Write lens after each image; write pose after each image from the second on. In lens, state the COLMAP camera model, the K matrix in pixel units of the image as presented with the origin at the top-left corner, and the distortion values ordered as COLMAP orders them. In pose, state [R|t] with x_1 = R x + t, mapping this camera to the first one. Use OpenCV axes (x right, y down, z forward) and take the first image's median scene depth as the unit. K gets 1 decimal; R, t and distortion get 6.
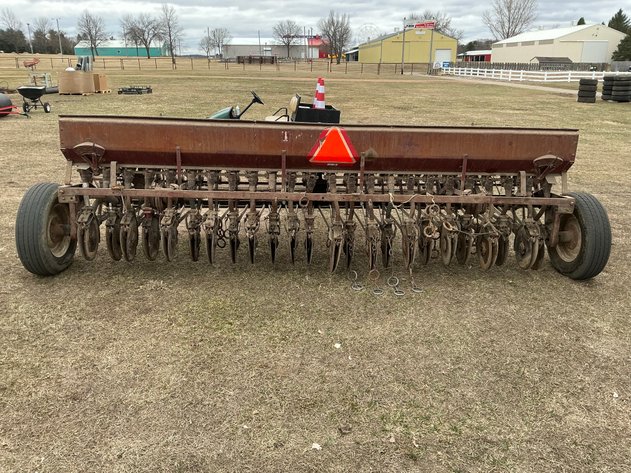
lens RADIAL K [[523.3, 0, 315.5], [0, 523.3, 236.5], [0, 0, 1]] dist [0.053596, -0.090732]
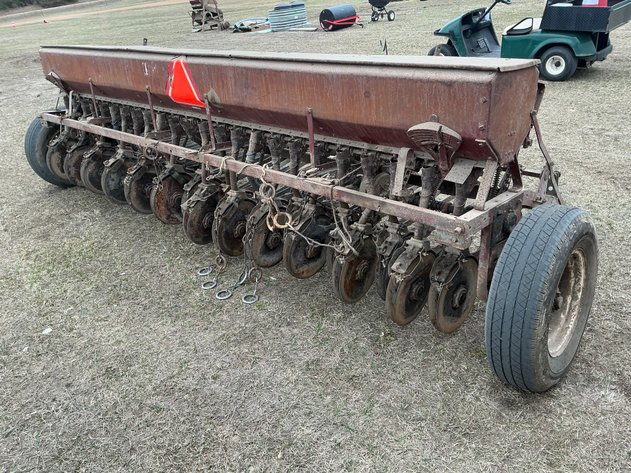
lens RADIAL K [[523.3, 0, 315.5], [0, 523.3, 236.5], [0, 0, 1]] dist [0.053596, -0.090732]
pose [[0.701435, 0.238758, -0.671553, 0.720337], [-0.119539, 0.968285, 0.219396, -0.147171], [0.702637, -0.073615, 0.707730, 0.576420]]
